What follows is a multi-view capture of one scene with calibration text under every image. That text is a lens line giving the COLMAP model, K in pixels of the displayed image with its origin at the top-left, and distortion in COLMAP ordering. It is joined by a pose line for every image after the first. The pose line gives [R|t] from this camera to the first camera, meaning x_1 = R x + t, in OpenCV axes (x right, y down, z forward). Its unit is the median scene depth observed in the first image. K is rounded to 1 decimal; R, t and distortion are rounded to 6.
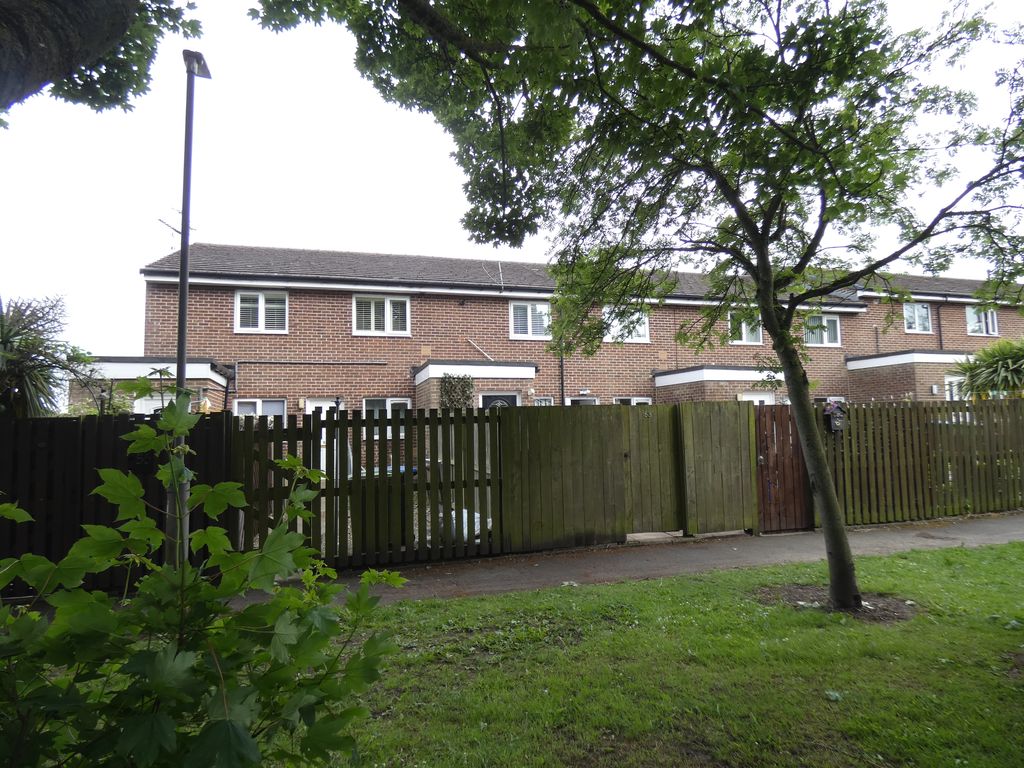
lens RADIAL K [[615.0, 0, 514.9], [0, 615.0, 384.6], [0, 0, 1]] dist [-0.000544, -0.001046]
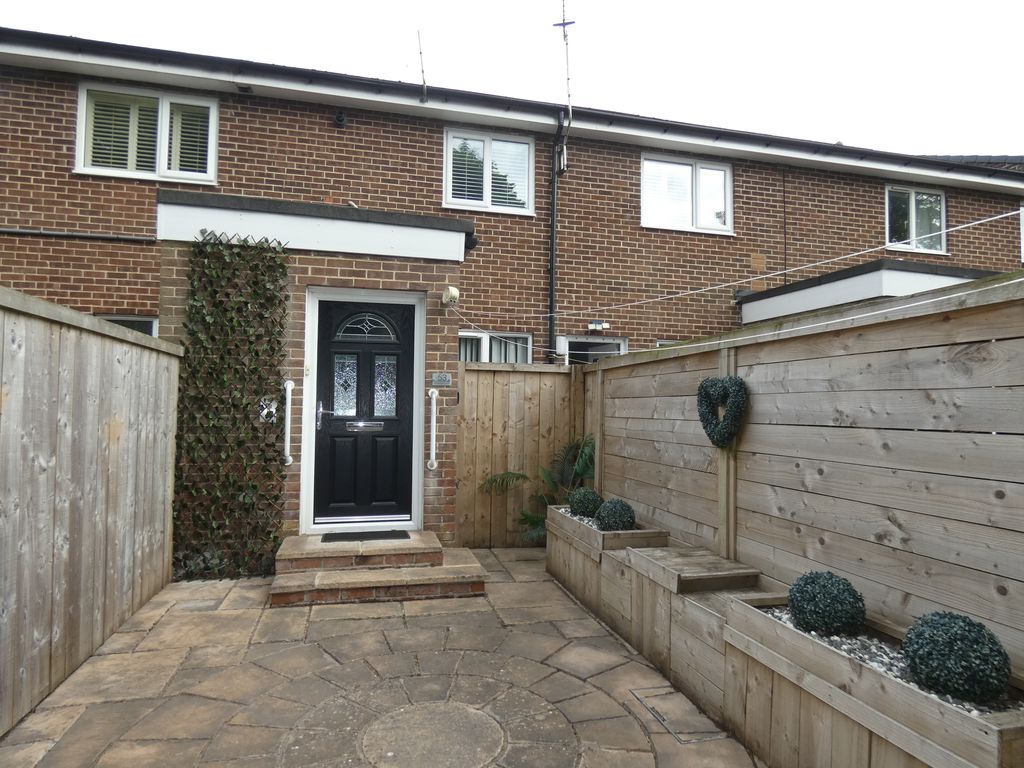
lens RADIAL K [[615.0, 0, 509.2], [0, 615.0, 384.9], [0, 0, 1]] dist [-0.000544, -0.001046]
pose [[0.998641, 0.031805, -0.041299, 0.069582], [-0.030334, 0.998900, 0.035769, 0.045314], [0.042391, -0.034467, 0.998506, 0.547646]]
